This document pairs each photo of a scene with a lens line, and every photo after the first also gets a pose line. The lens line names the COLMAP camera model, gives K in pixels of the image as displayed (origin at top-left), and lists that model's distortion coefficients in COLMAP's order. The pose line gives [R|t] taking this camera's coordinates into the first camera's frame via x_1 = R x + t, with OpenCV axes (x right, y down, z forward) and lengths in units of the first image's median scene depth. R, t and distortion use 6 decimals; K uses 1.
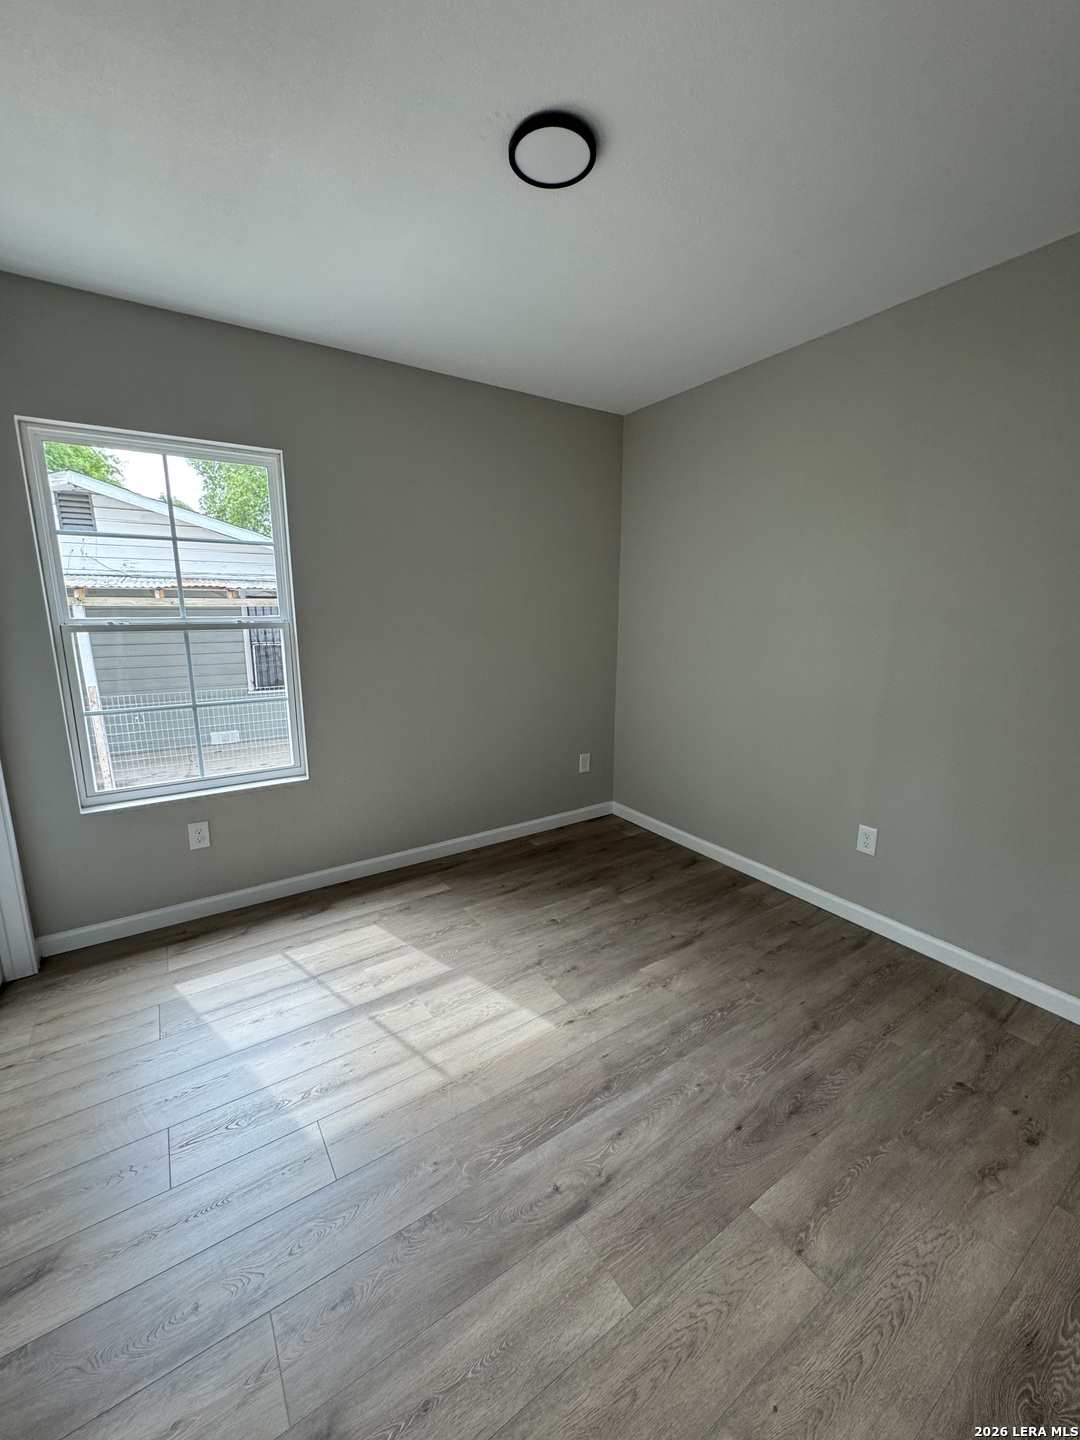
lens RADIAL K [[579.7, 0, 552.3], [0, 579.7, 713.5], [0, 0, 1]] dist [-0.001770, 0.000110]
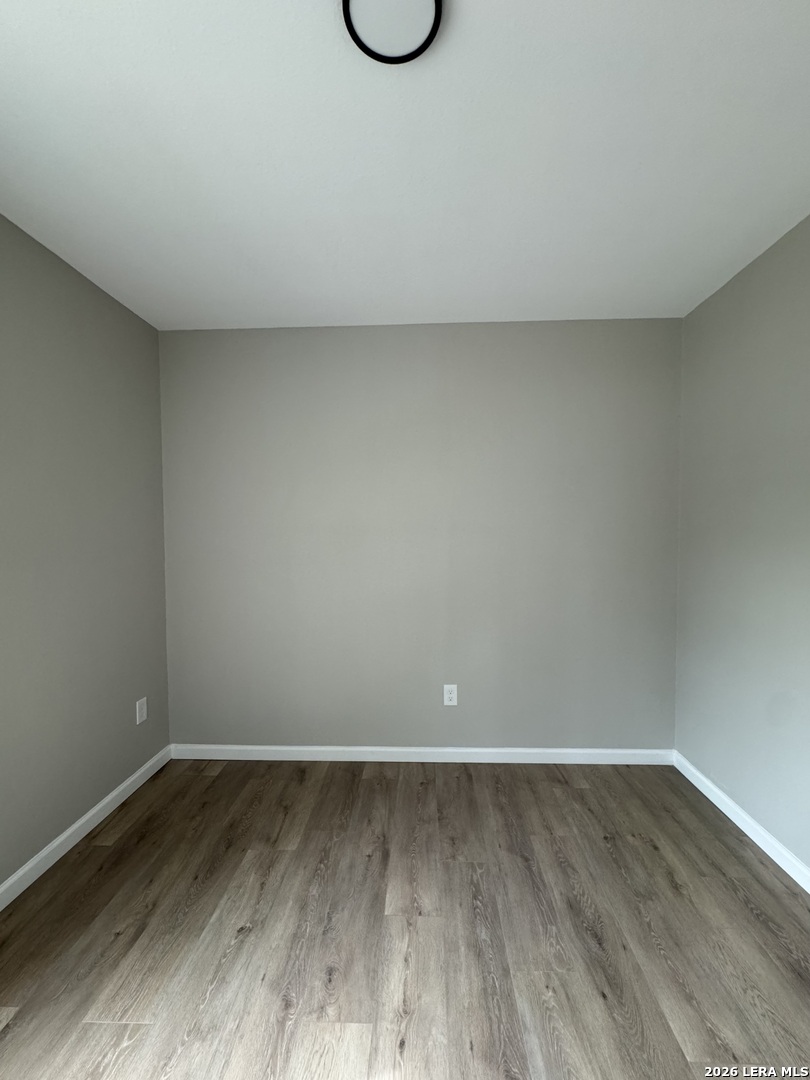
lens RADIAL K [[434.8, 0, 407.9], [0, 434.8, 533.7], [0, 0, 1]] dist [-0.001770, 0.000110]
pose [[0.590118, -0.008588, 0.807271, -0.356967], [0.154422, 0.982681, -0.102429, -0.069055], [-0.792411, 0.185105, 0.581224, 0.437610]]
